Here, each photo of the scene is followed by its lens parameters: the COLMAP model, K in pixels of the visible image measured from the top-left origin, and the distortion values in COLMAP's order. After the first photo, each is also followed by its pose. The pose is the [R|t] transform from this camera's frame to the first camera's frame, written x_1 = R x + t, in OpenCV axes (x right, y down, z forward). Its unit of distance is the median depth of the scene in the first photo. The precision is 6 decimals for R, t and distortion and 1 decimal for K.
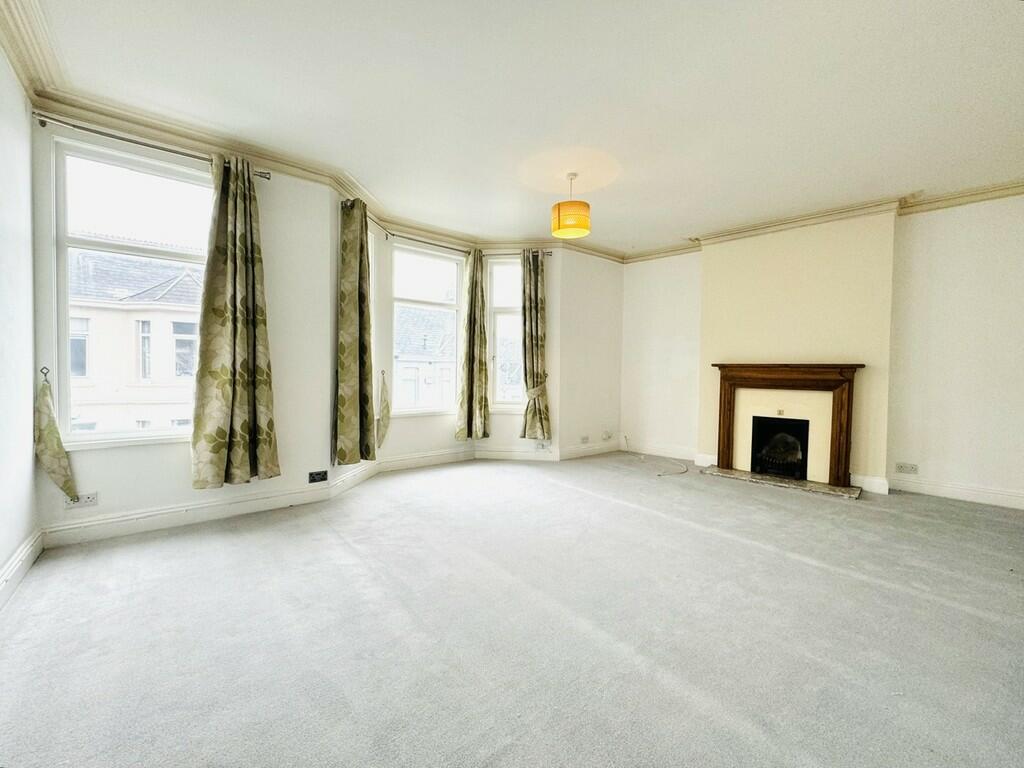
lens RADIAL K [[410.7, 0, 510.2], [0, 410.7, 381.4], [0, 0, 1]] dist [-0.009197, -0.000039]
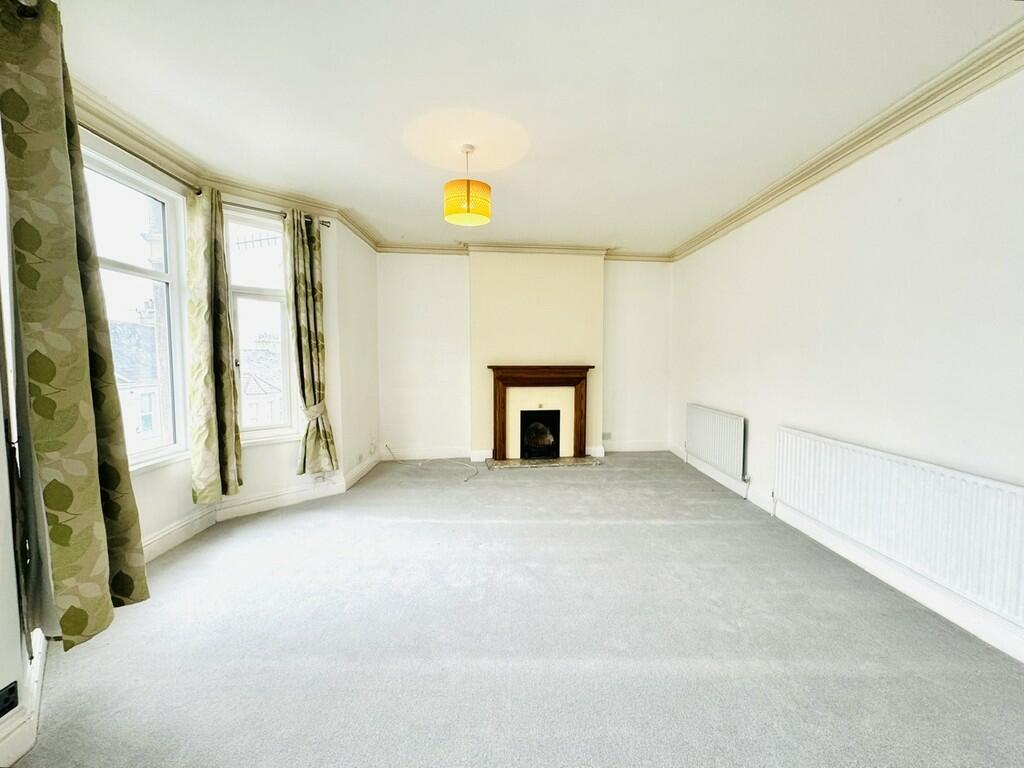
lens RADIAL K [[410.7, 0, 509.9], [0, 410.7, 383.6], [0, 0, 1]] dist [-0.009197, -0.000039]
pose [[0.634912, -0.059372, 0.770299, -0.330449], [0.031452, 0.998203, 0.051015, -0.054343], [-0.771944, -0.008162, 0.635639, 0.302862]]
